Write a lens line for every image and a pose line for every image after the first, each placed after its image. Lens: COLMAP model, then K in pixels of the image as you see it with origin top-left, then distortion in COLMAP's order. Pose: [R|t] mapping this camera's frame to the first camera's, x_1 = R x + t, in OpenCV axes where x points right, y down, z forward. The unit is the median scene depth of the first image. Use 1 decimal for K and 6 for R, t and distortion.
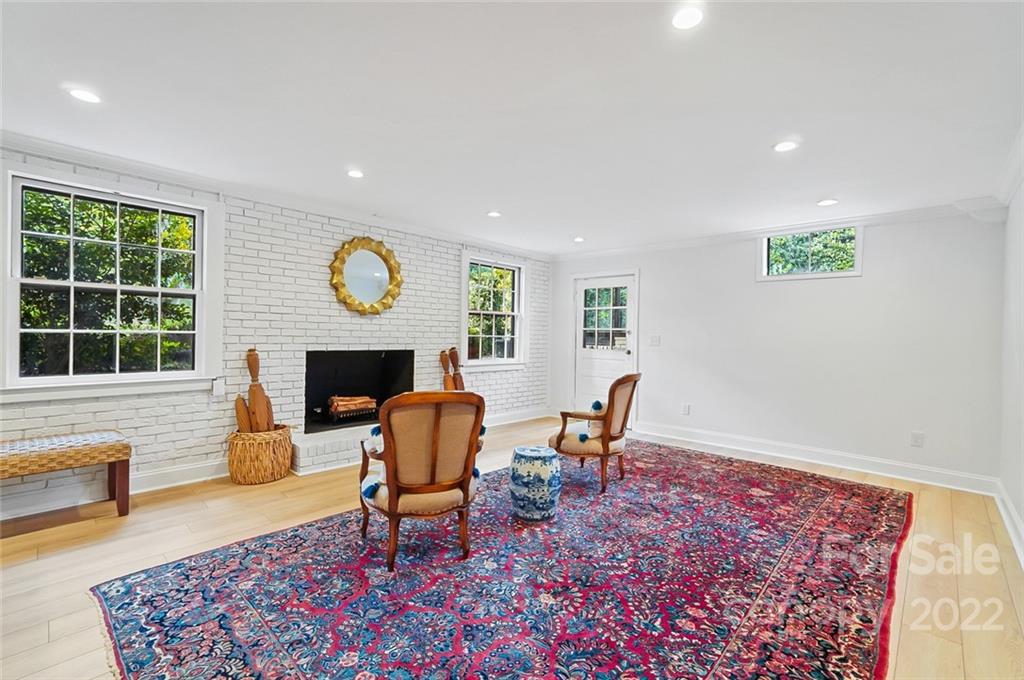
lens RADIAL K [[435.1, 0, 508.7], [0, 435.1, 356.2], [0, 0, 1]] dist [-0.001038, -0.000065]
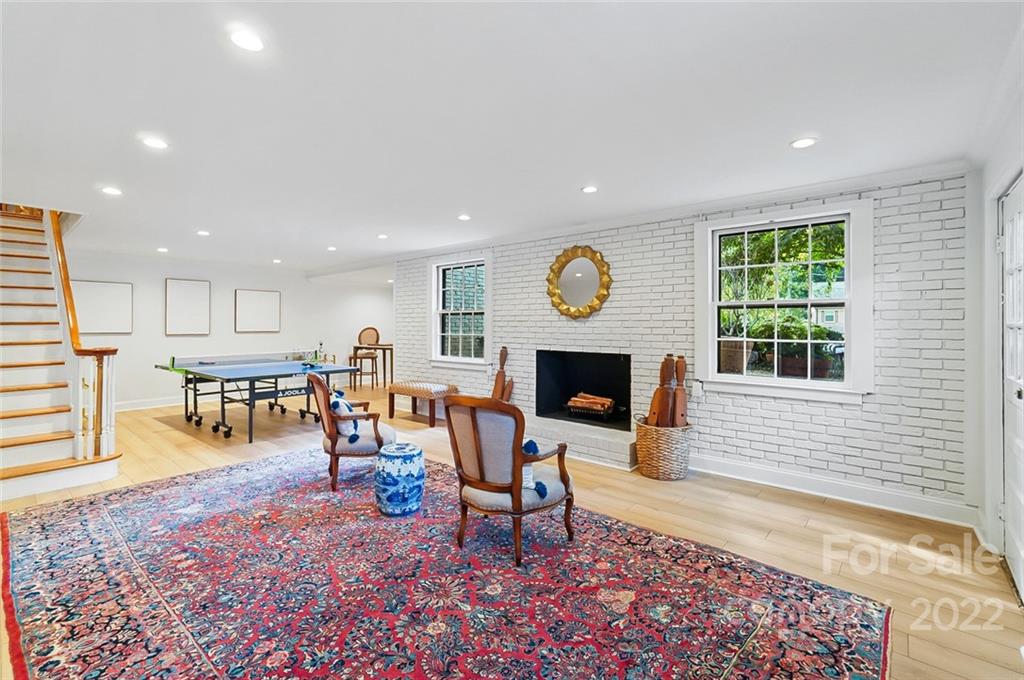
lens RADIAL K [[456.2, 0, 511.8], [0, 456.2, 320.2], [0, 0, 1]] dist [-0.011012, 0.000701]
pose [[0.063496, -0.044801, -0.996976, 0.913210], [-0.061929, 0.996890, -0.048741, -0.031513], [0.996059, 0.064837, 0.060524, 0.927120]]
